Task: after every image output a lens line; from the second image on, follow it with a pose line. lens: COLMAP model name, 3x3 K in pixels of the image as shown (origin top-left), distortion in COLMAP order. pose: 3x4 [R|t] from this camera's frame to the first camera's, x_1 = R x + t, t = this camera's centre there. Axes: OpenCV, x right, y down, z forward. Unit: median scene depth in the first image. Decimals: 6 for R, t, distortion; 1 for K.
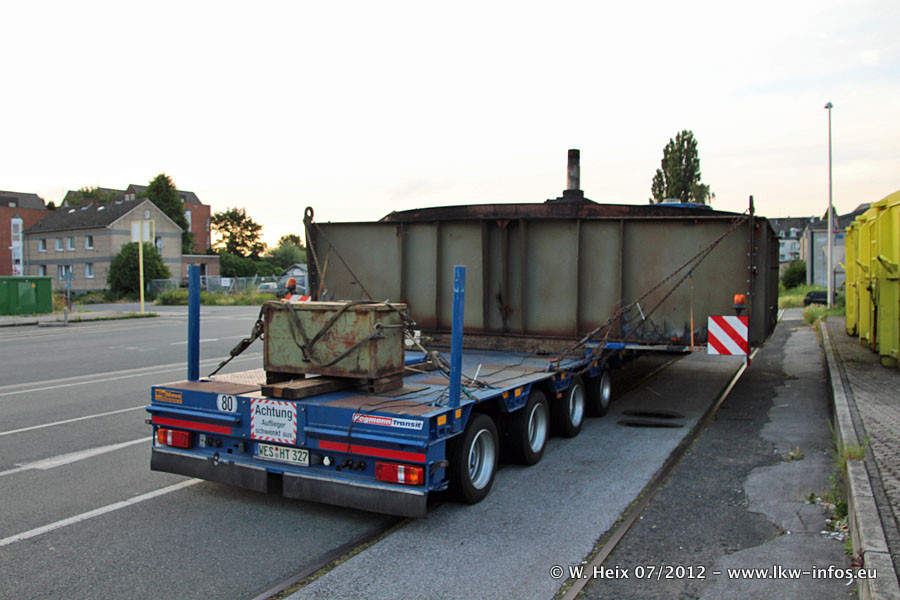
lens RADIAL K [[759.8, 0, 450.0], [0, 759.8, 300.0], [0, 0, 1]] dist [-0.169911, 0.131569]
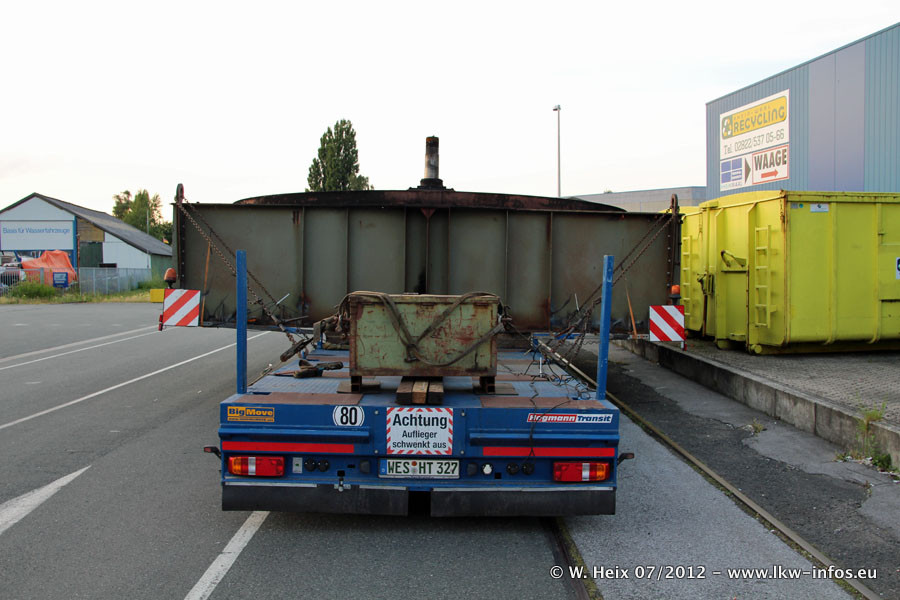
lens RADIAL K [[802.1, 0, 450.0], [0, 802.1, 300.0], [0, 0, 1]] dist [-0.137015, 0.106274]
pose [[0.895159, -0.010979, 0.445611, -0.573304], [0.008345, 0.999934, 0.007871, 0.002699], [-0.445669, -0.003327, 0.895192, 0.148037]]
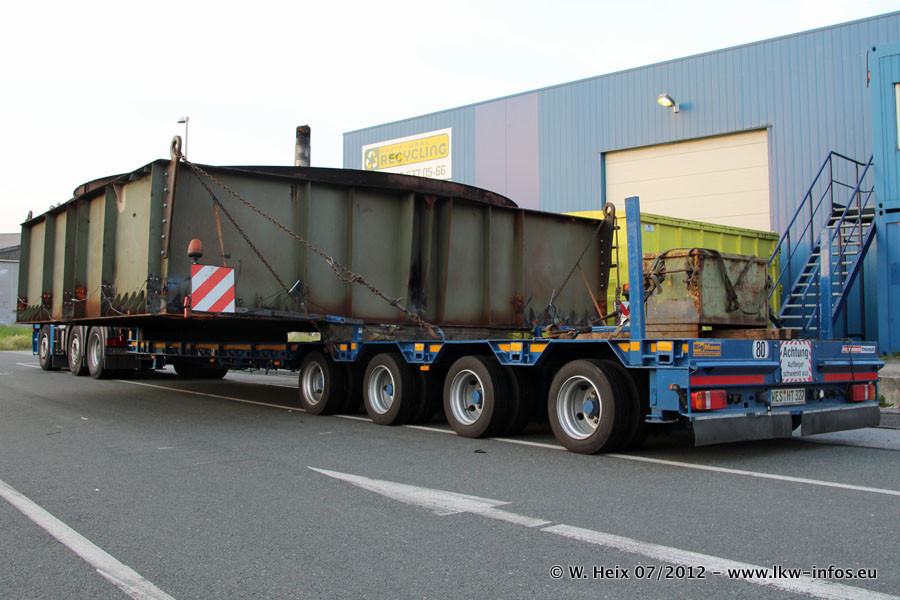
lens RADIAL K [[914.6, 0, 450.6], [0, 914.6, 267.8], [0, 0, 1]] dist [-0.146653, 0.181561]
pose [[0.450401, 0.068103, 0.890225, -1.428429], [0.022276, 0.995919, -0.087460, 0.122267], [-0.892549, 0.059222, 0.447045, 0.810090]]
